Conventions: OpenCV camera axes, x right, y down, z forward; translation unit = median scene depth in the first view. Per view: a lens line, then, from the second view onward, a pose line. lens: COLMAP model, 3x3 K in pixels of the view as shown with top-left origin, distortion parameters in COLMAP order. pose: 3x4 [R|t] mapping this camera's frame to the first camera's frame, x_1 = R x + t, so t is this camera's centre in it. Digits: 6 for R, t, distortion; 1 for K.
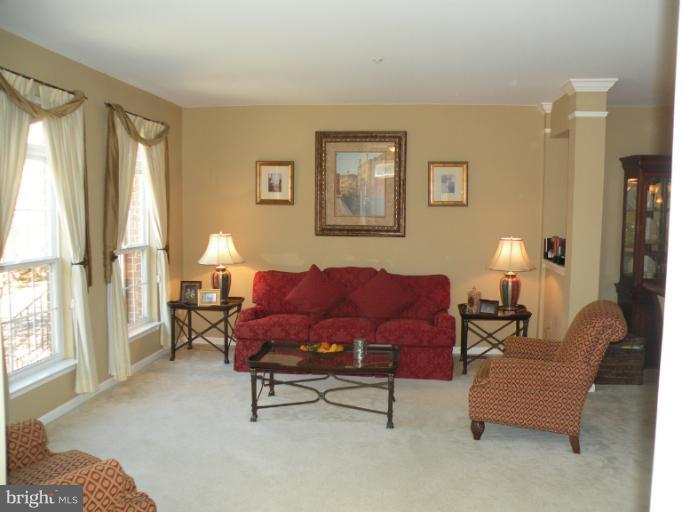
lens RADIAL K [[563.0, 0, 357.3], [0, 563.0, 259.2], [0, 0, 1]] dist [-0.119991, 0.076792]
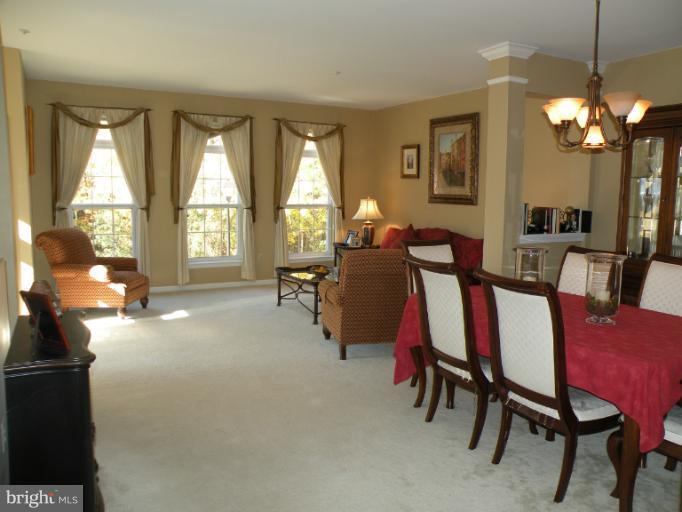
lens RADIAL K [[563.0, 0, 366.3], [0, 563.0, 261.1], [0, 0, 1]] dist [-0.119991, 0.076792]
pose [[0.588935, 0.101000, -0.801845, 0.891792], [-0.087328, 0.994304, 0.061102, 0.024048], [0.803449, 0.034038, 0.594400, 0.150916]]
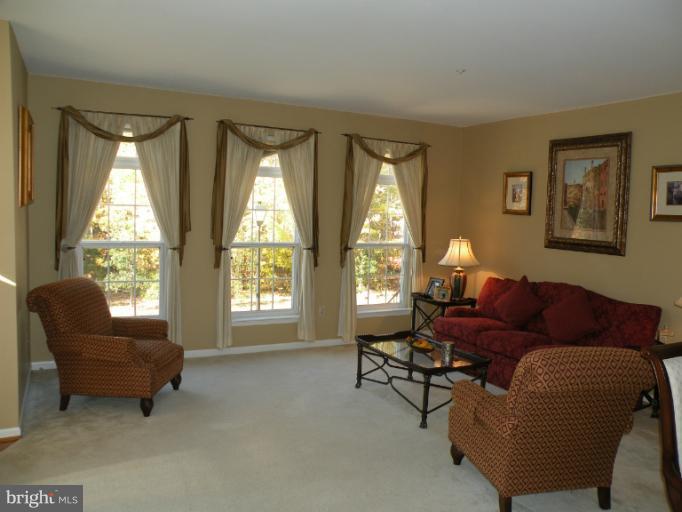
lens RADIAL K [[563.0, 0, 364.5], [0, 563.0, 260.4], [0, 0, 1]] dist [-0.119991, 0.076792]
pose [[0.566743, 0.084723, -0.819527, 0.555084], [-0.108066, 0.993749, 0.028001, -0.013688], [0.816776, 0.072694, 0.572357, 0.204556]]
